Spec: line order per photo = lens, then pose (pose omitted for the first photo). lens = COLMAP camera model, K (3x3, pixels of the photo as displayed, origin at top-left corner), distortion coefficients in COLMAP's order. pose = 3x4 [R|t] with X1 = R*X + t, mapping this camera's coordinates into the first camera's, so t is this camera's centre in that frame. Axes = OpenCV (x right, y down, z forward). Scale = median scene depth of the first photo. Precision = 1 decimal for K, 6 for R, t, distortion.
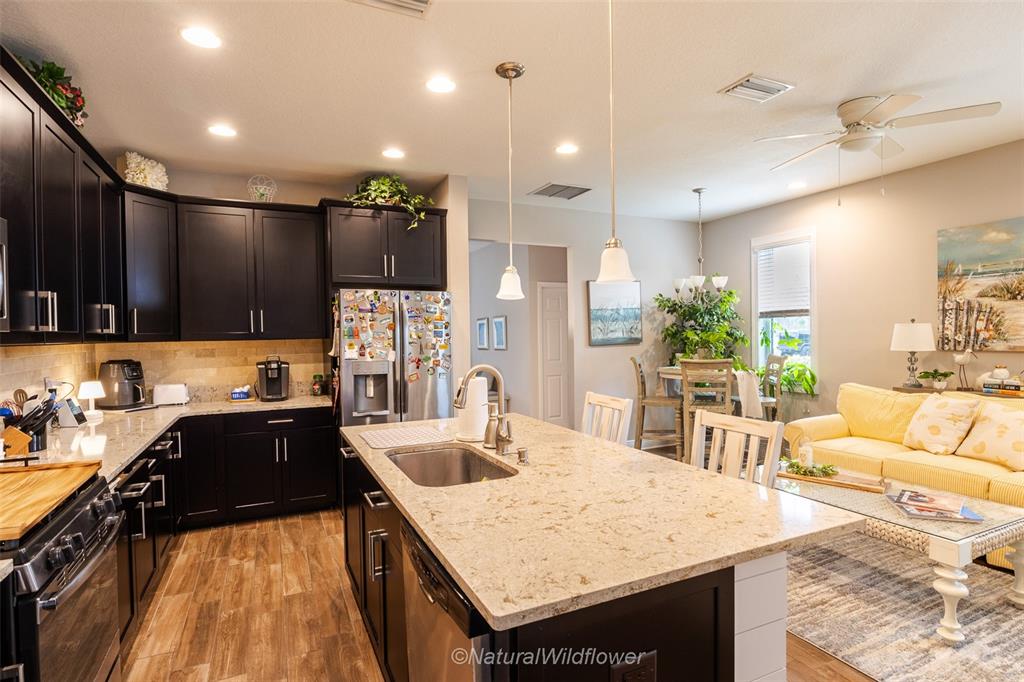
lens RADIAL K [[518.9, 0, 512.0], [0, 518.9, 341.0], [0, 0, 1]] dist [-0.005450, -0.000647]
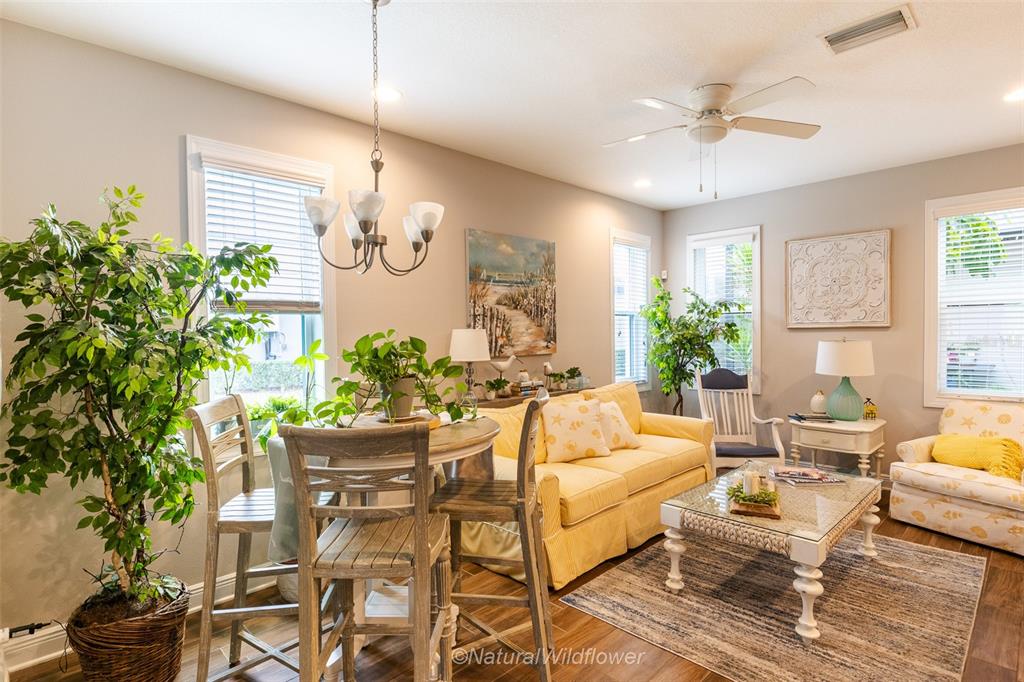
lens RADIAL K [[521.2, 0, 511.7], [0, 521.2, 343.5], [0, 0, 1]] dist [-0.005589, -0.001426]
pose [[-0.331710, -0.001161, 0.943381, -0.079197], [0.030812, 0.999452, 0.012064, -0.019125], [-0.942878, 0.033069, -0.331493, 1.303280]]
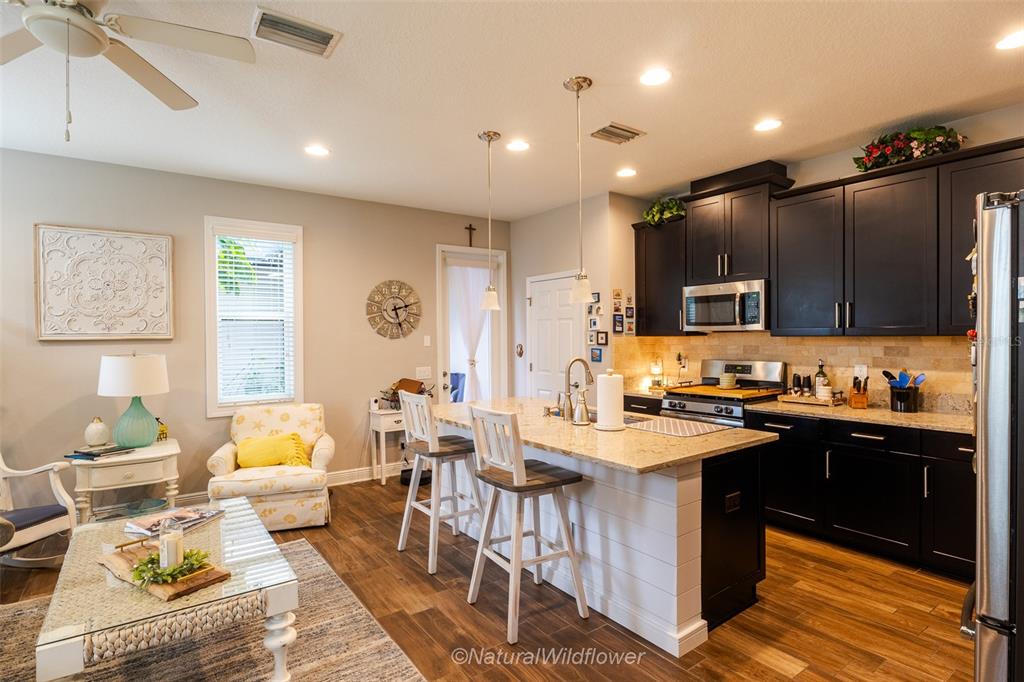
lens RADIAL K [[521.2, 0, 511.7], [0, 521.2, 343.5], [0, 0, 1]] dist [-0.005589, -0.001426]
pose [[-0.982330, 0.028274, -0.185009, 0.219954], [0.023051, 0.999274, 0.030326, -0.023735], [0.185732, 0.025526, -0.982269, 1.332846]]
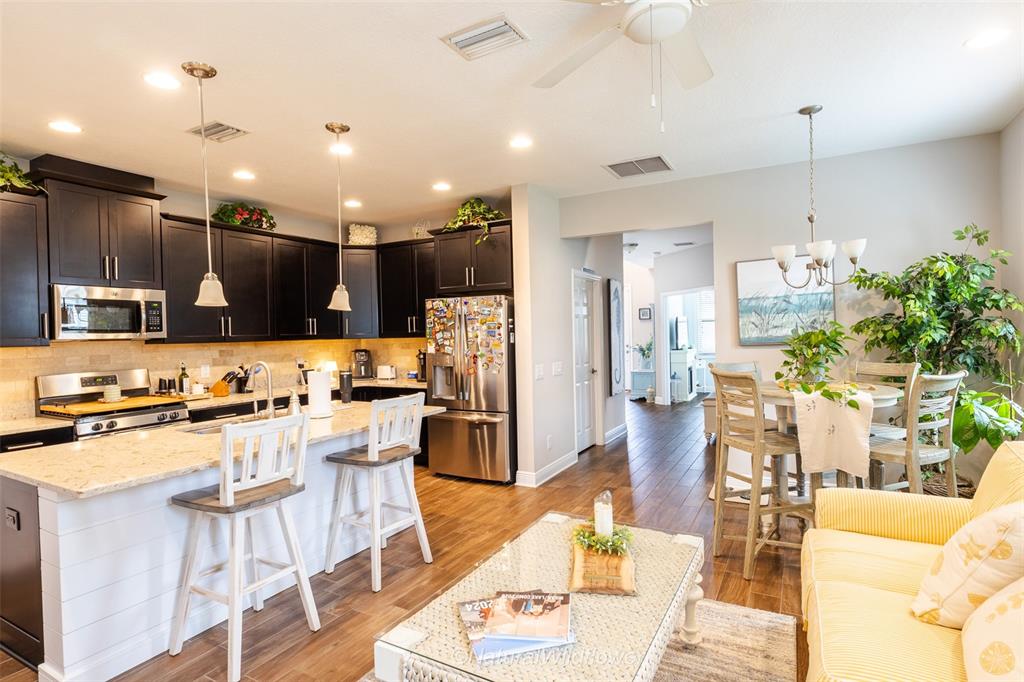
lens RADIAL K [[518.9, 0, 512.0], [0, 518.9, 341.0], [0, 0, 1]] dist [-0.005450, -0.000647]
pose [[0.585618, 0.014884, -0.810450, 0.836034], [0.002172, 0.999799, 0.019931, -0.021122], [0.810584, -0.013432, 0.585468, 0.398767]]
